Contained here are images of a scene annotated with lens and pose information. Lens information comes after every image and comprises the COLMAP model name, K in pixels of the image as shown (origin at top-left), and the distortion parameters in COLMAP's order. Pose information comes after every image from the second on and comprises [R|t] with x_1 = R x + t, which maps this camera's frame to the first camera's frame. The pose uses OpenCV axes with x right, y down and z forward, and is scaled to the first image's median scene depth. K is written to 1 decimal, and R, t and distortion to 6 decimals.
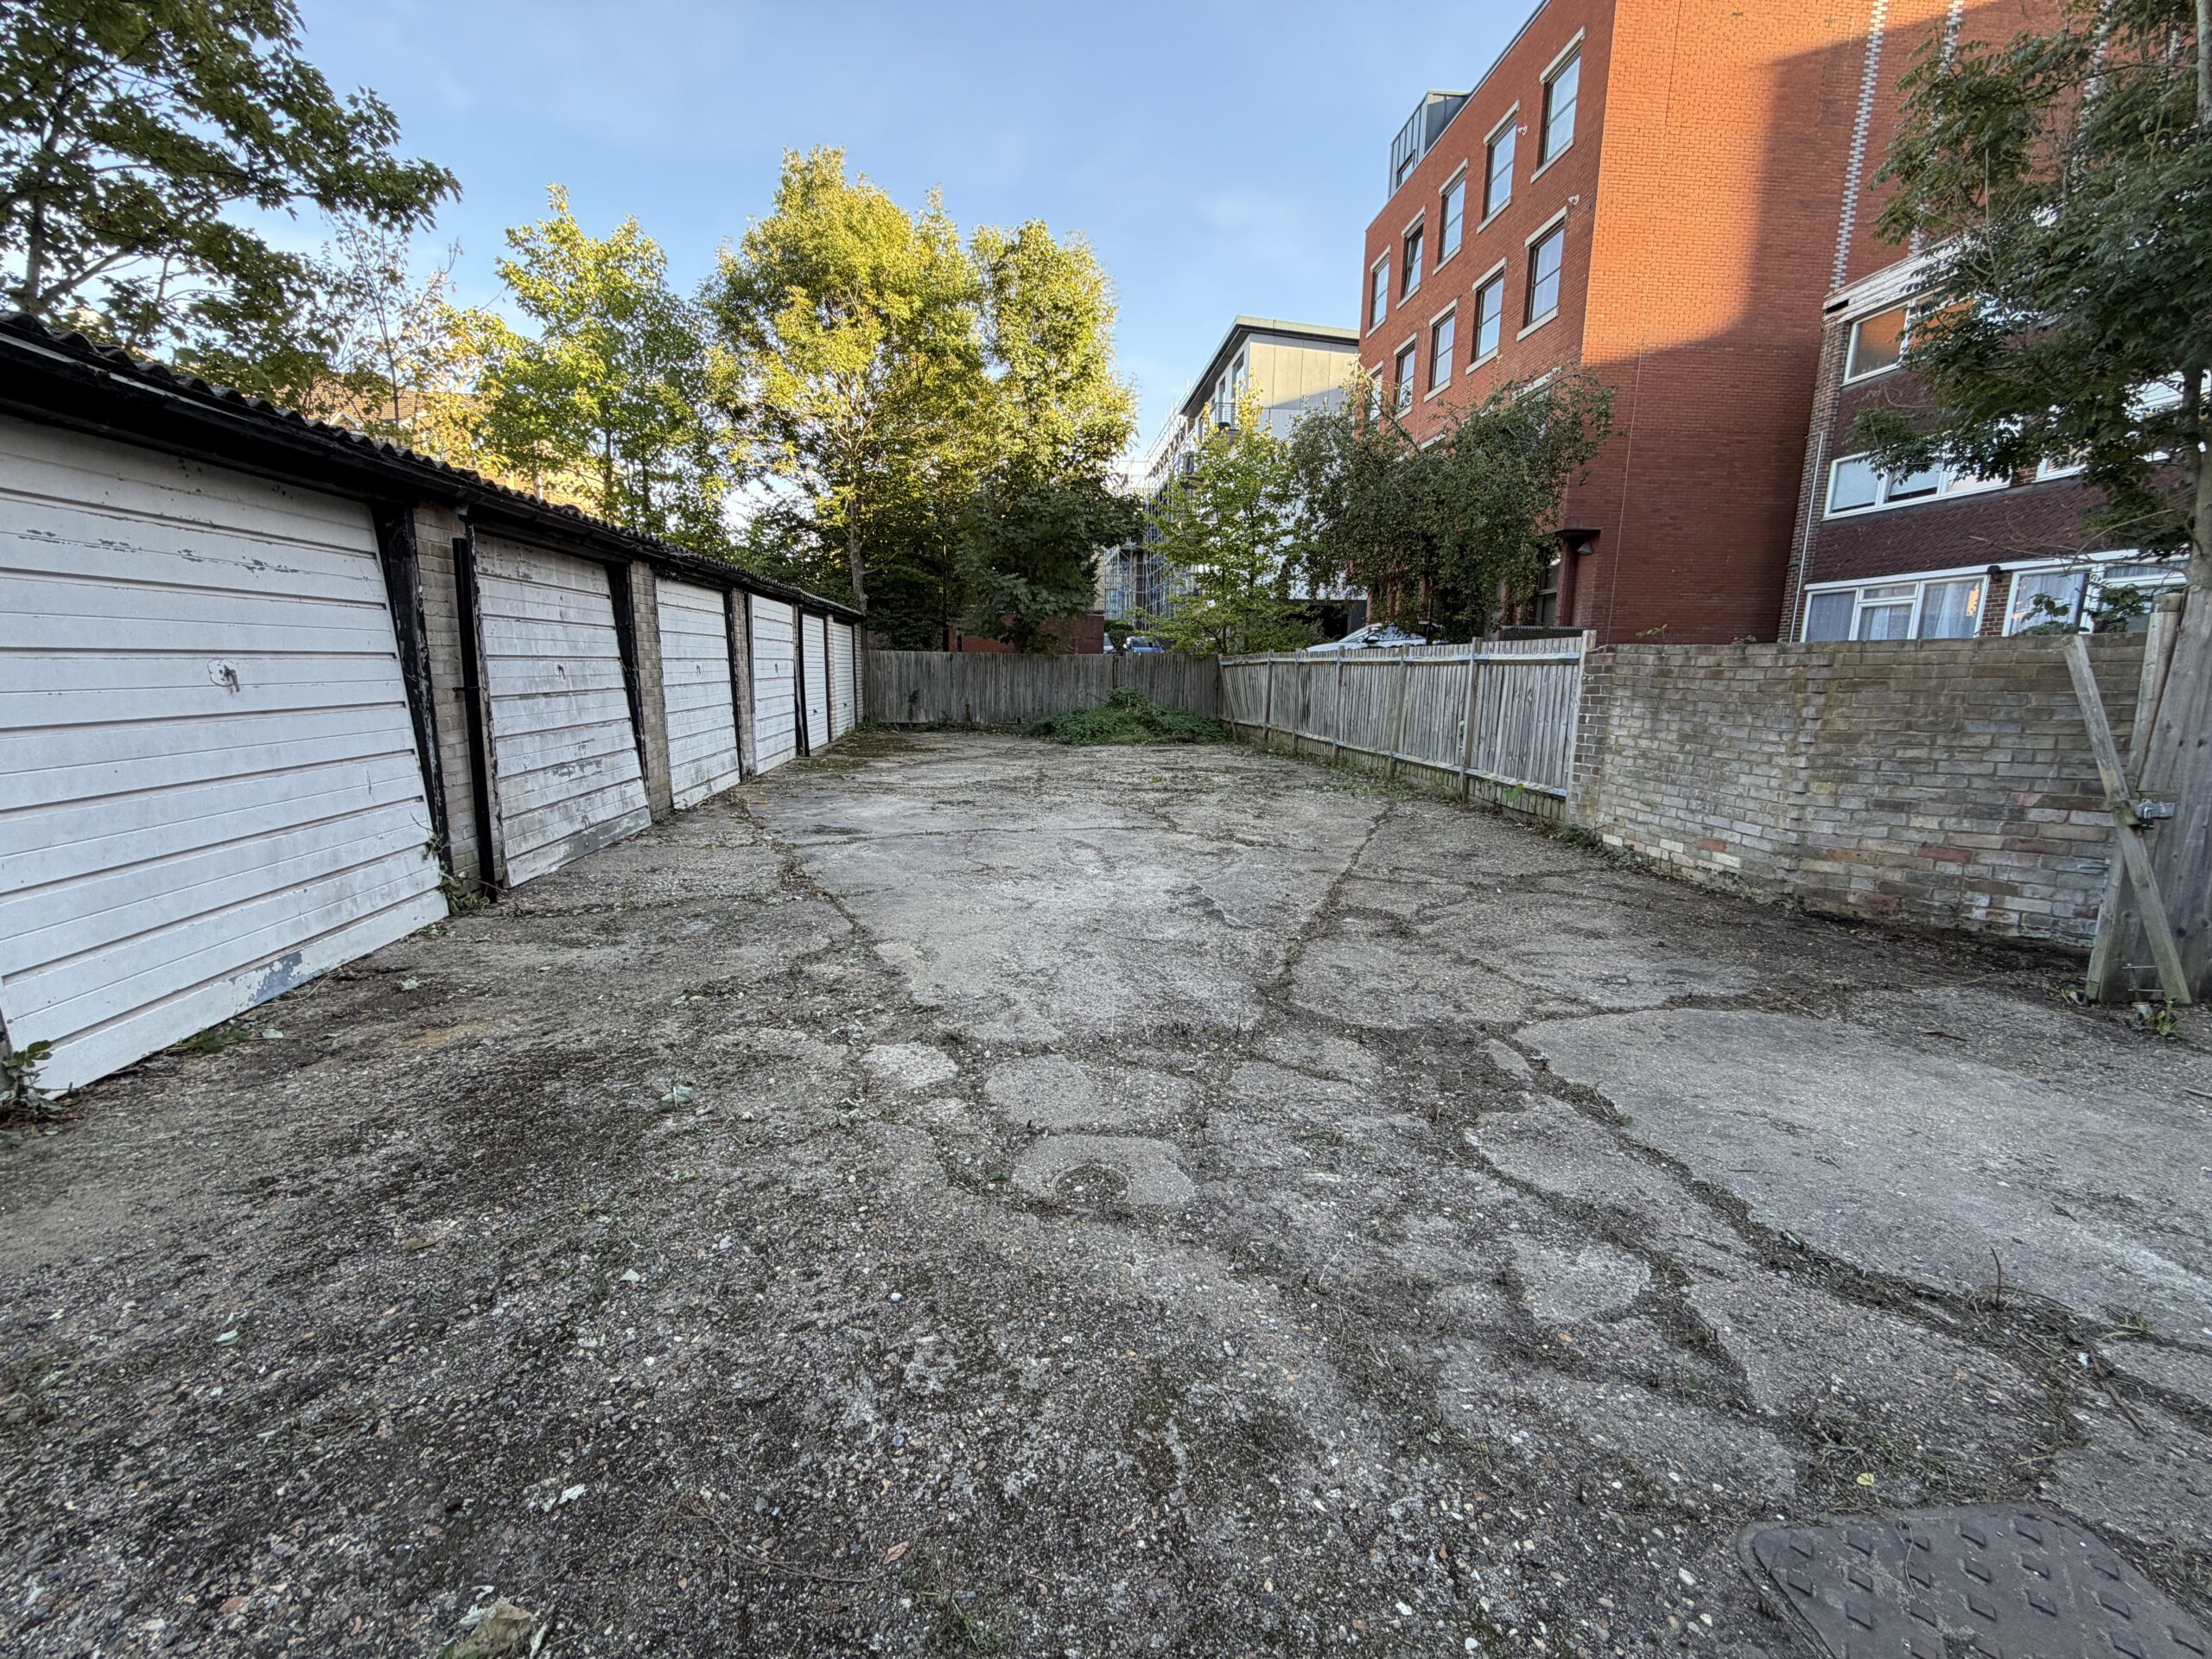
lens RADIAL K [[880.0, 0, 1097.6], [0, 880.0, 829.5], [0, 0, 1]] dist [-0.000411, 0.000136]
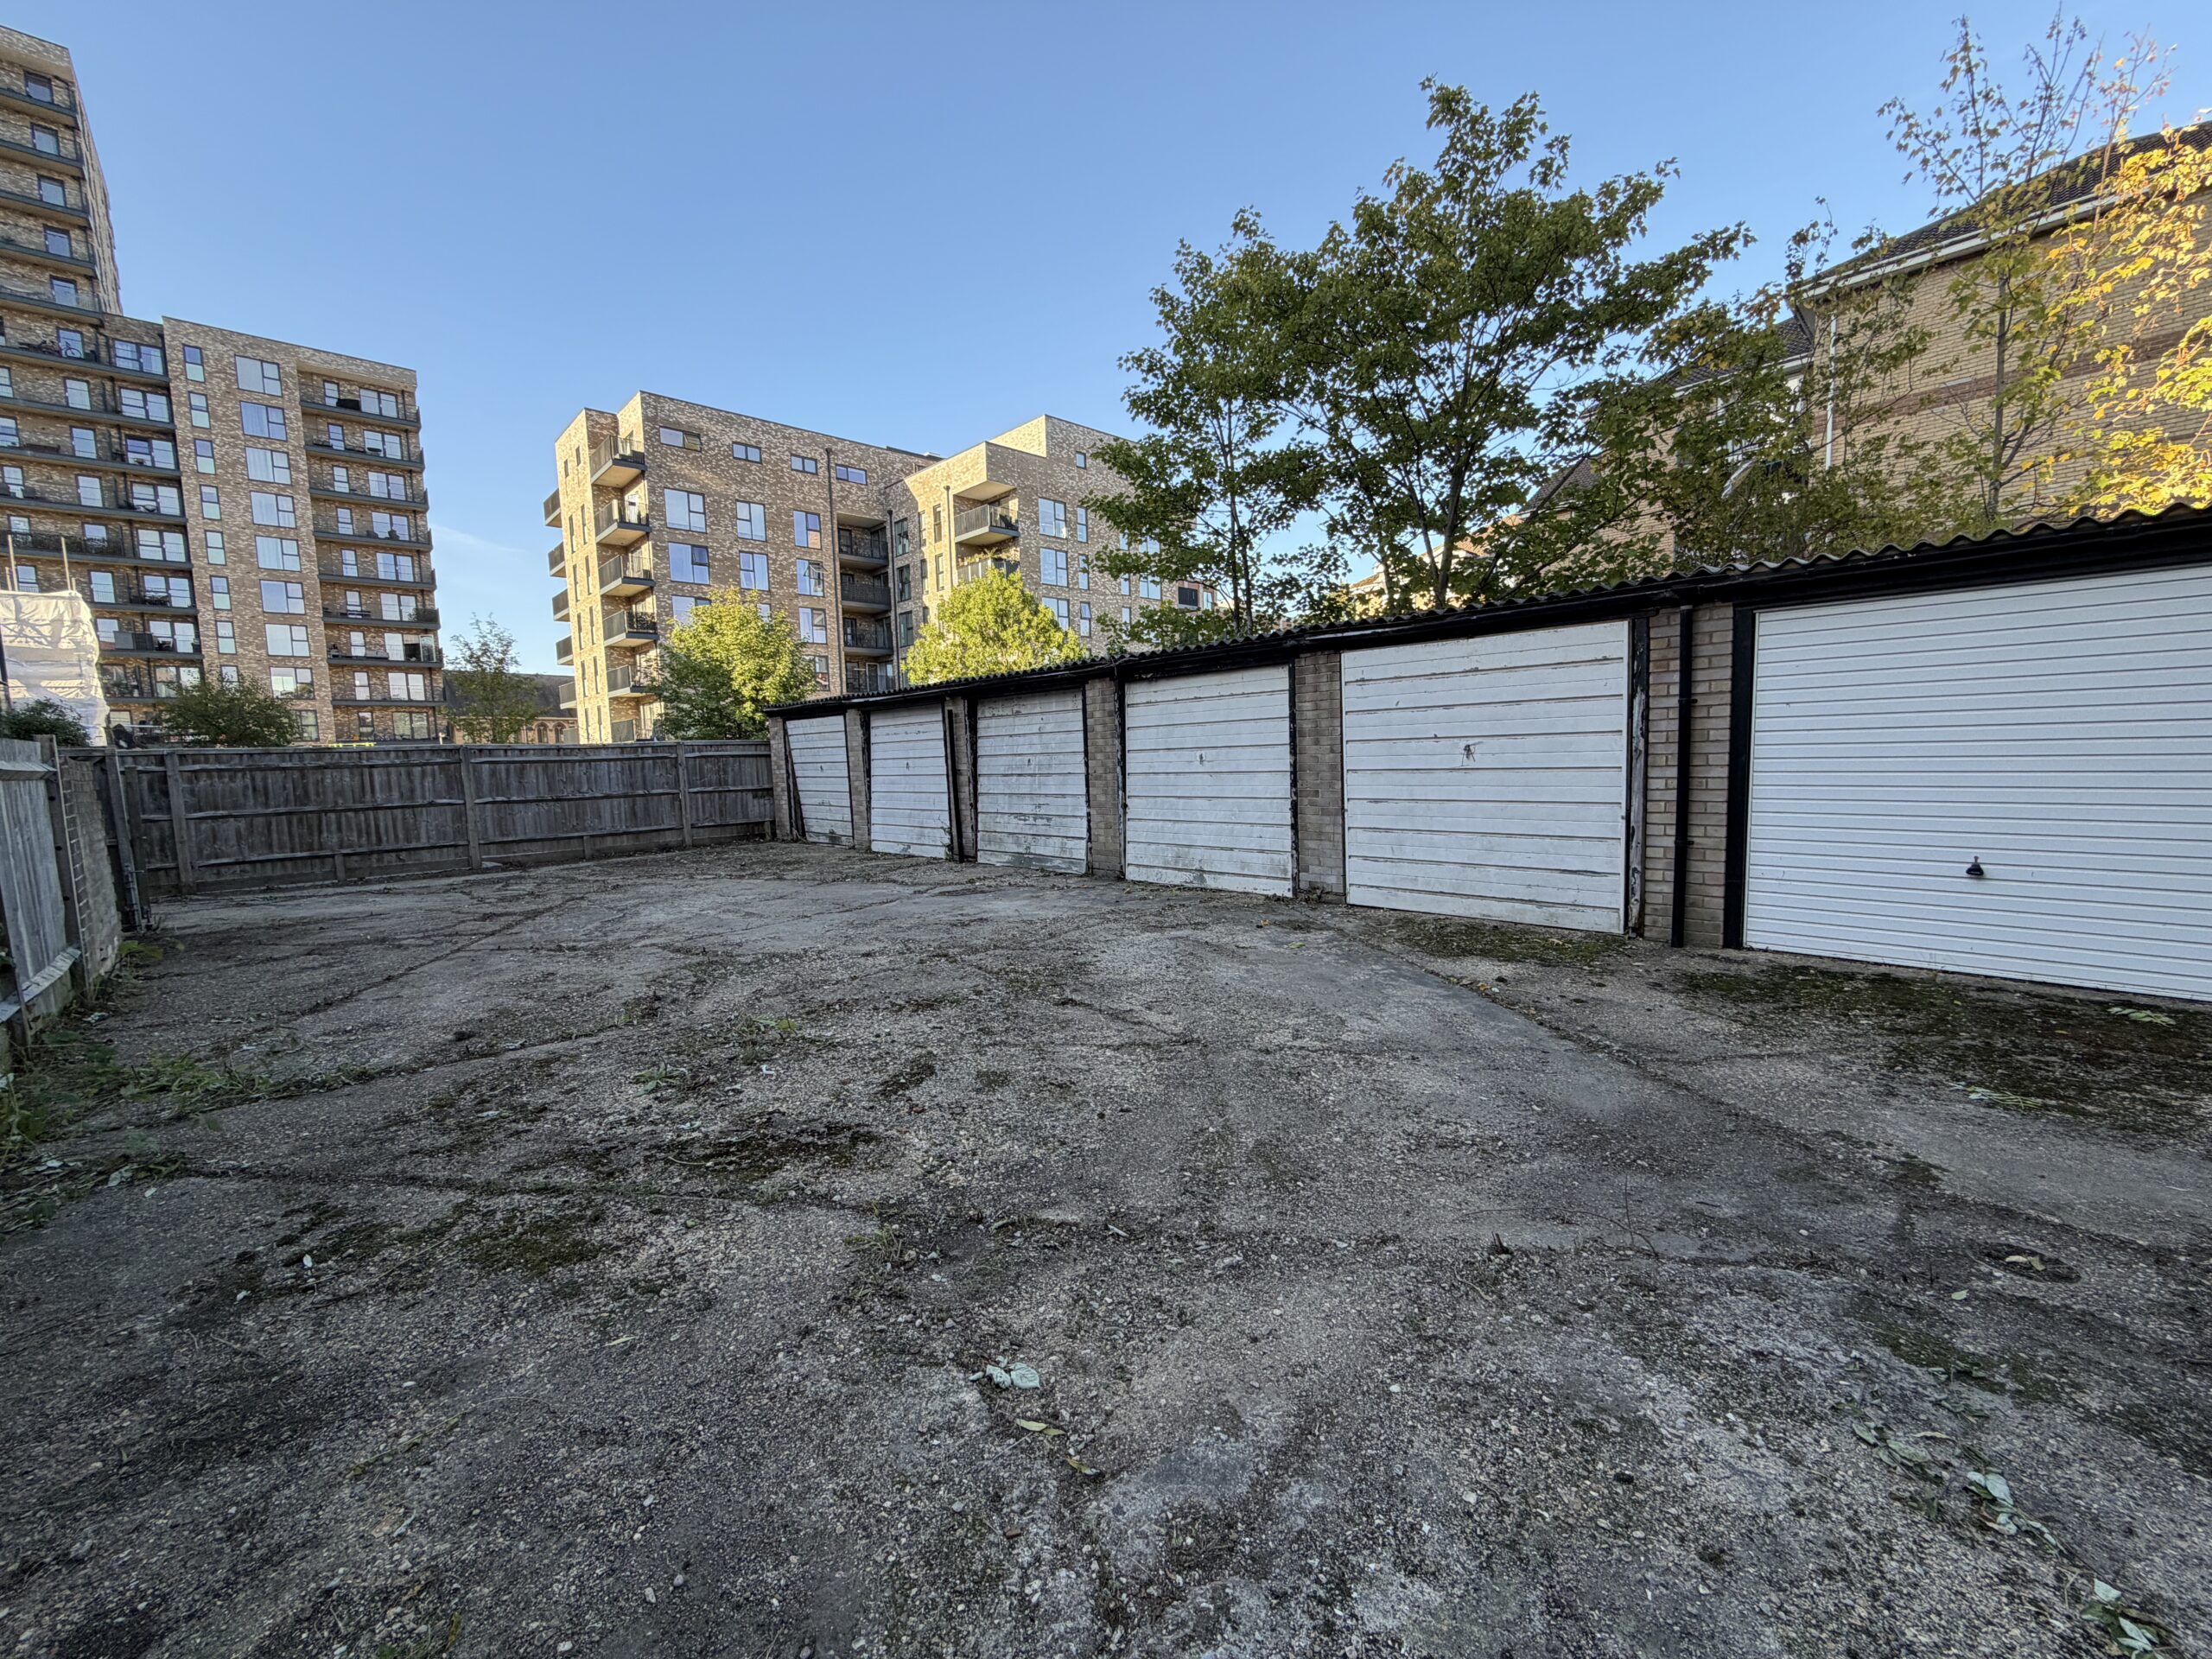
lens RADIAL K [[880.0, 0, 1106.4], [0, 880.0, 823.6], [0, 0, 1]] dist [-0.000411, 0.000136]
pose [[-0.786110, 0.067718, -0.614366, 0.479715], [-0.087198, 0.971888, 0.218700, -0.629272], [0.611905, 0.225493, -0.758106, 3.370580]]
